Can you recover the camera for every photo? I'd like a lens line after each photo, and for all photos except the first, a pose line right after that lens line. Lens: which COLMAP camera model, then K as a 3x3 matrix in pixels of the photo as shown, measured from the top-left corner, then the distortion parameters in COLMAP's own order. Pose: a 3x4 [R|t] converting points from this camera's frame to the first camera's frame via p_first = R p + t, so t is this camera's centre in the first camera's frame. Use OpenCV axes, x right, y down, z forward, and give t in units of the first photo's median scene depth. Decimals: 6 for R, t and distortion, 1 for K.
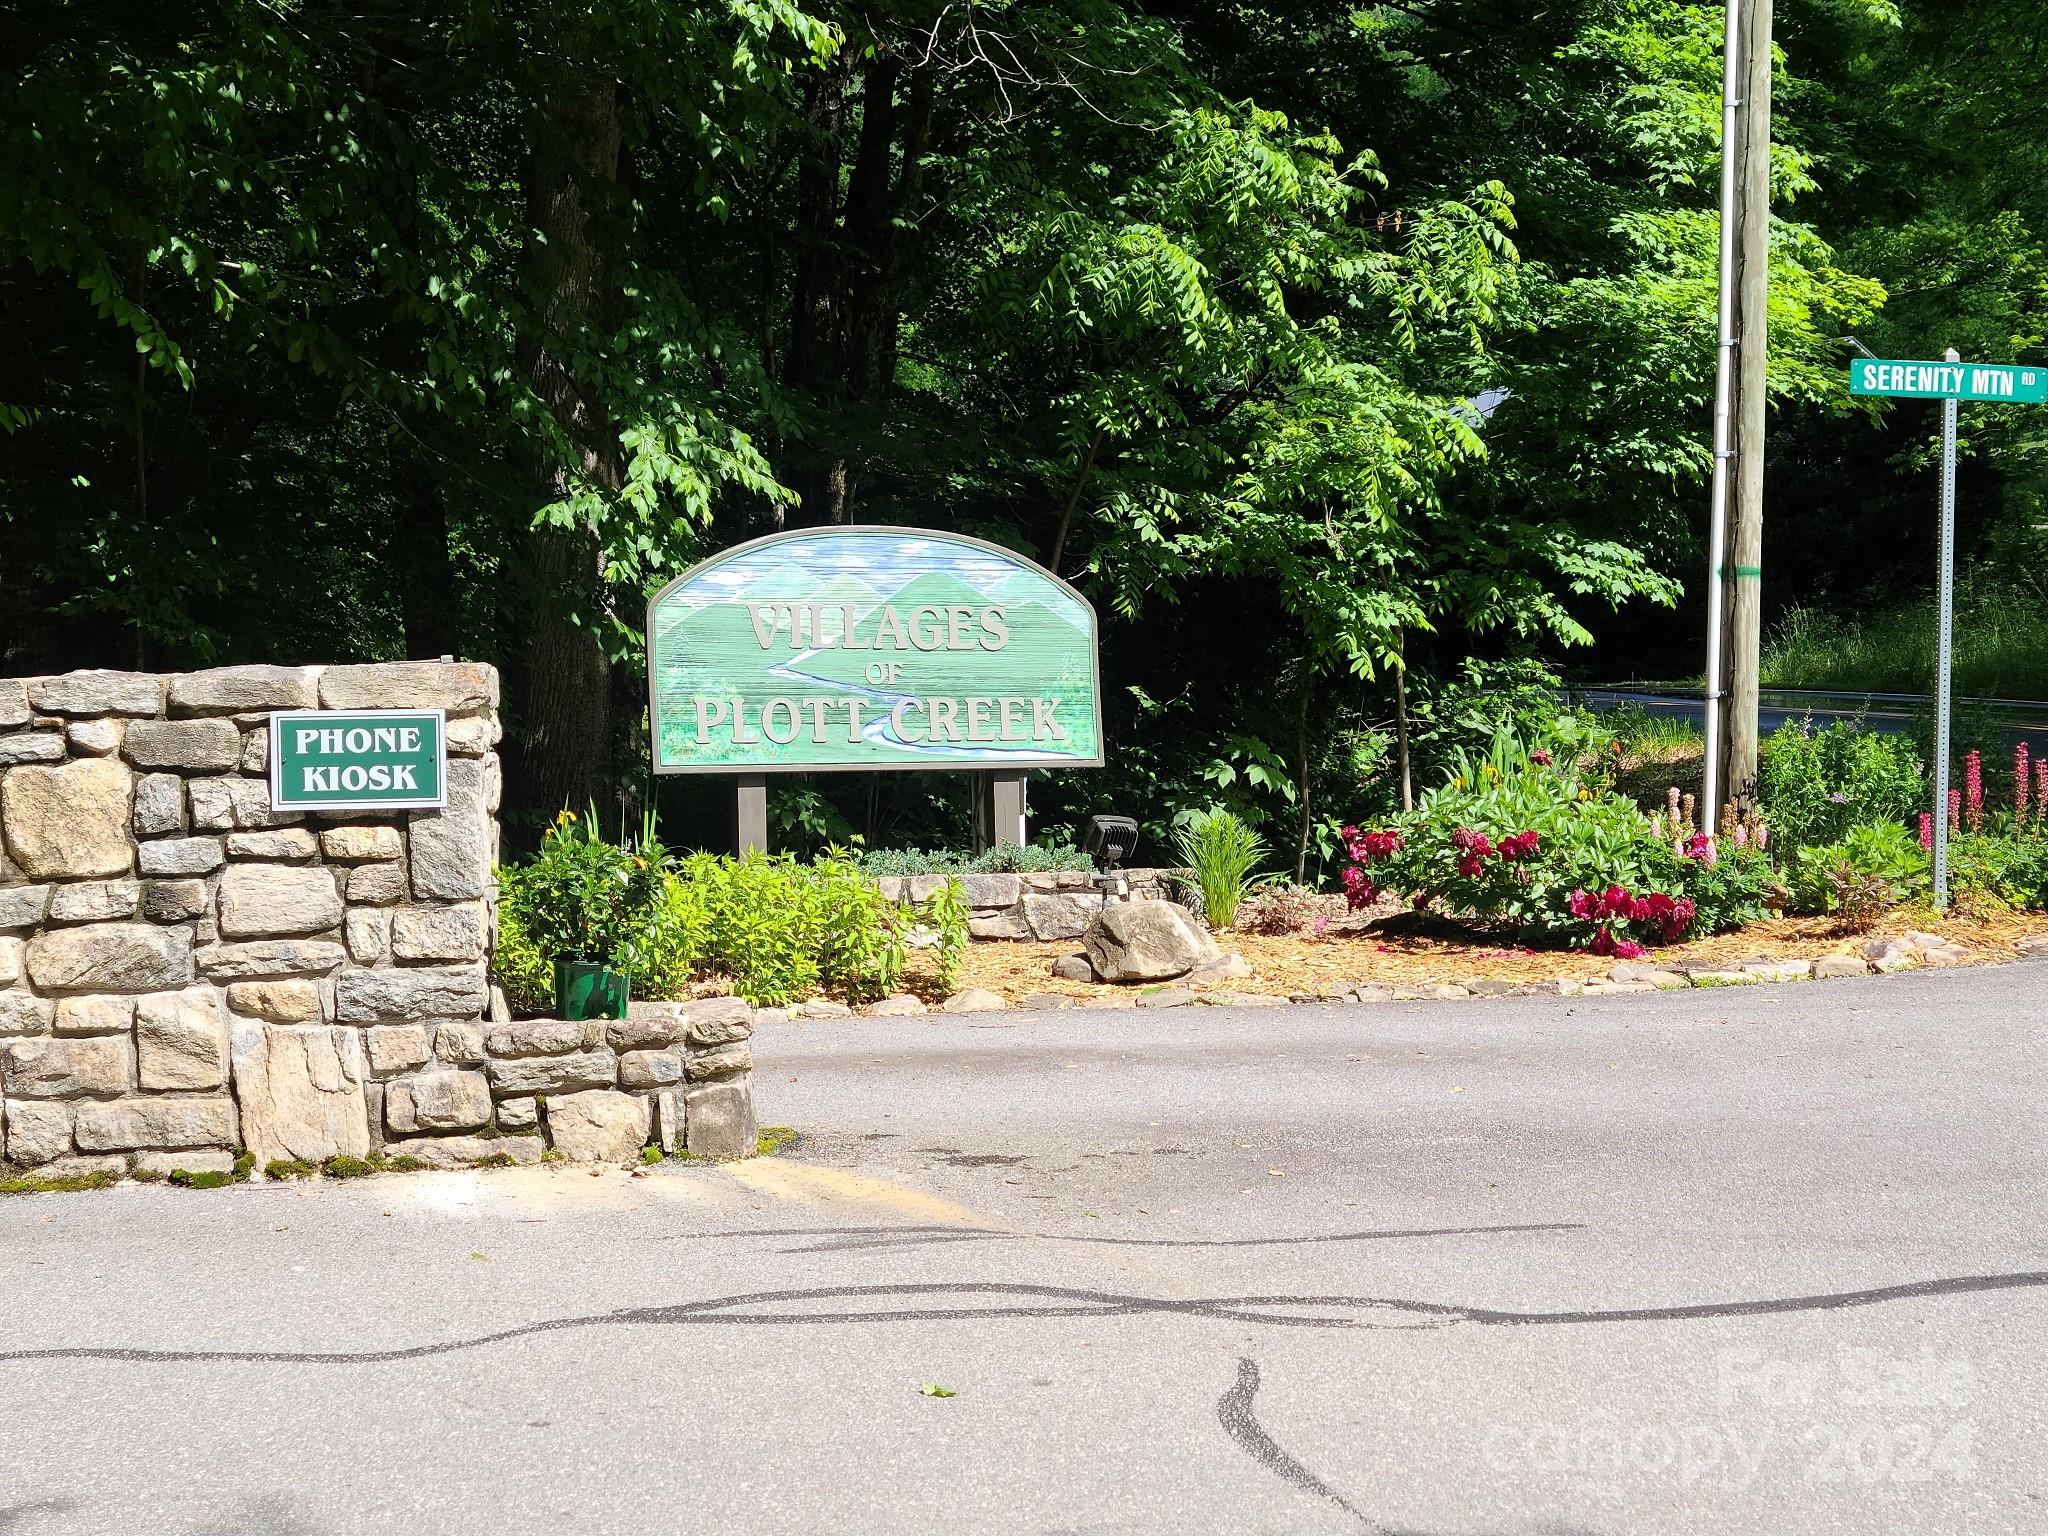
lens RADIAL K [[3845.4, 0, 1022.7], [0, 3845.4, 769.4], [0, 0, 1]] dist [0.089935, 0.000000]
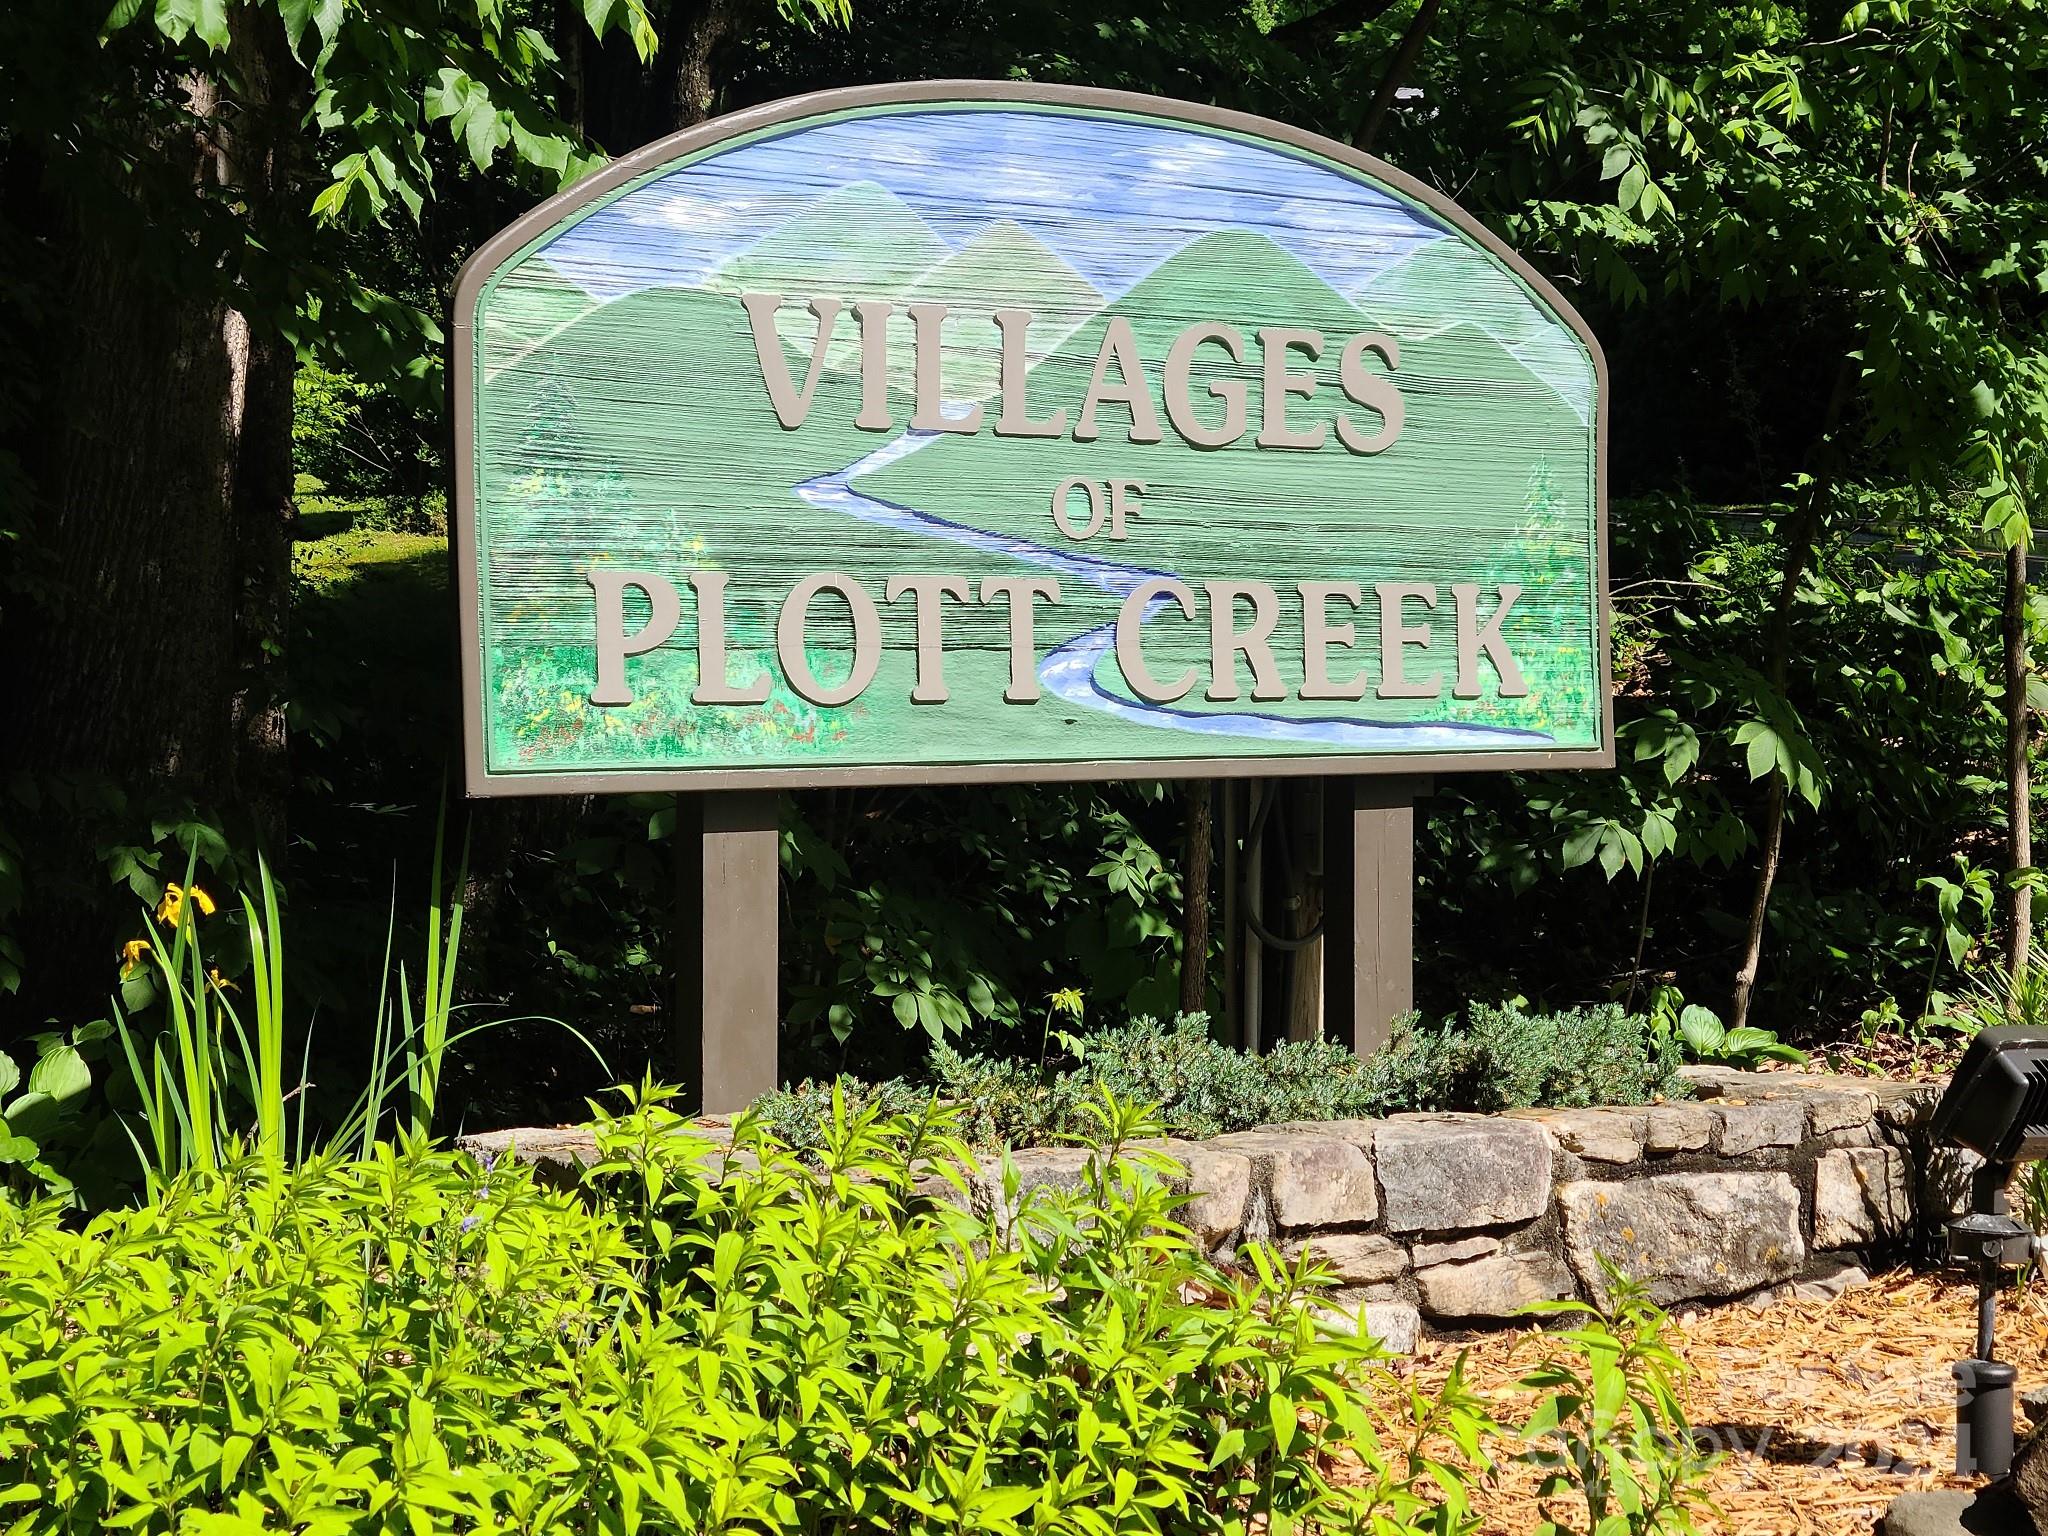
lens RADIAL K [[3845.4, 0, 1026.1], [0, 3845.4, 763.5], [0, 0, 1]] dist [0.089935, 0.000000]
pose [[0.990734, 0.027195, 0.133063, -0.090464], [-0.035331, 0.997623, 0.059167, -0.022416], [-0.131138, -0.063321, 0.989340, 0.652135]]
